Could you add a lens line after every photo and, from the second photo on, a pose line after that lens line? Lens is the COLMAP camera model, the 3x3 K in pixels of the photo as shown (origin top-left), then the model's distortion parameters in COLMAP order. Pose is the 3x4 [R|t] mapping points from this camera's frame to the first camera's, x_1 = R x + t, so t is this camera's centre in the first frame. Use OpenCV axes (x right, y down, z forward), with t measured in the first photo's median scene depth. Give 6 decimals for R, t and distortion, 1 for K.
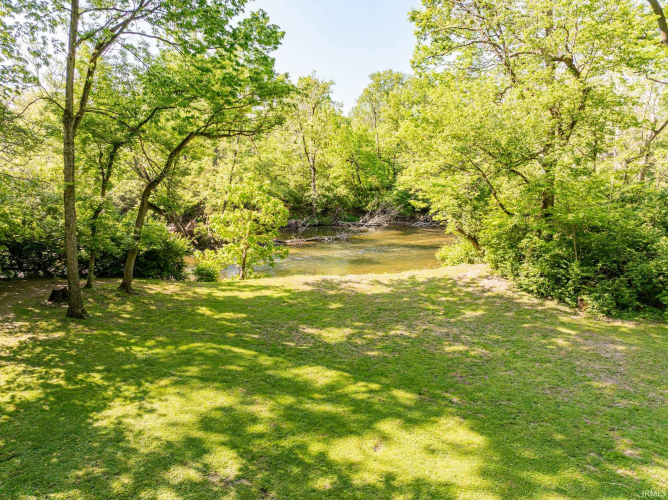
lens RADIAL K [[470.8, 0, 335.4], [0, 470.8, 251.6], [0, 0, 1]] dist [-0.000874, 0.000138]
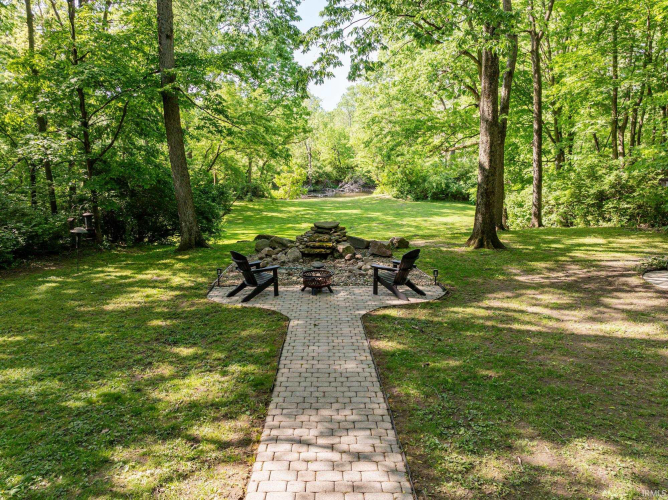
lens RADIAL K [[470.8, 0, 332.7], [0, 470.8, 247.0], [0, 0, 1]] dist [-0.000874, 0.000138]
pose [[0.999471, -0.015842, 0.028410, -0.020253], [0.015147, 0.999585, 0.024485, 0.093440], [-0.028786, -0.024042, 0.999296, -0.571130]]
